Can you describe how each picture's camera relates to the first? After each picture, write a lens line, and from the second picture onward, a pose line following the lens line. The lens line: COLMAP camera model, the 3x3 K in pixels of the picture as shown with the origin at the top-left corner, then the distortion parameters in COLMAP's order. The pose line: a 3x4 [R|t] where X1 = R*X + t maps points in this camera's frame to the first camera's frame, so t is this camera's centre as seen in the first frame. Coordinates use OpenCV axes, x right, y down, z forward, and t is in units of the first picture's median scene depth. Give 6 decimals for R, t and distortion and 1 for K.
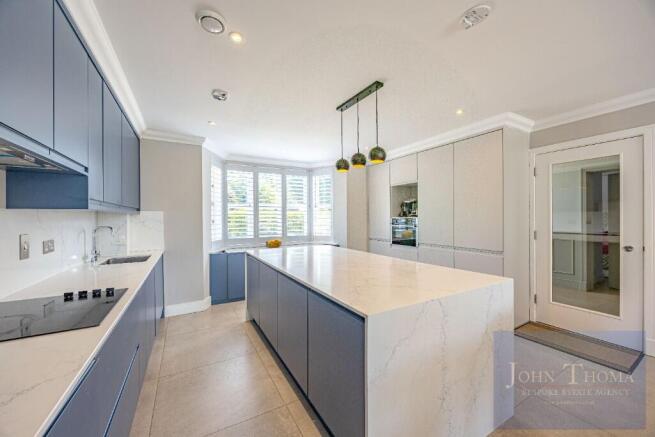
lens RADIAL K [[249.1, 0, 324.4], [0, 249.1, 217.3], [0, 0, 1]] dist [0.000927, 0.000182]
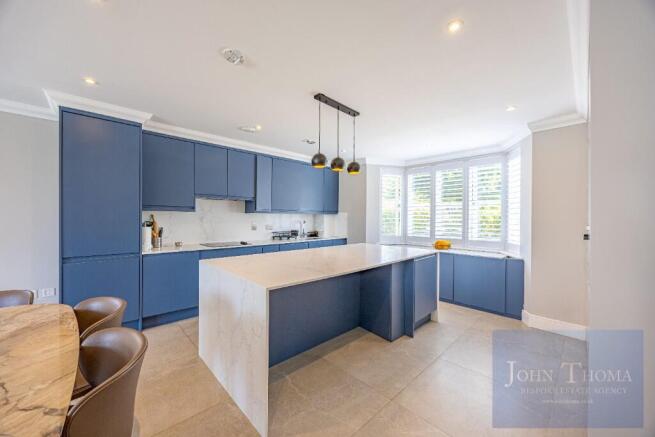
lens RADIAL K [[249.1, 0, 324.4], [0, 249.1, 217.3], [0, 0, 1]] dist [0.000927, 0.000182]
pose [[0.251322, 0.009115, -0.967861, 0.743056], [-0.007895, 0.999942, 0.007367, -0.003456], [0.967871, 0.005790, 0.251379, 0.433460]]
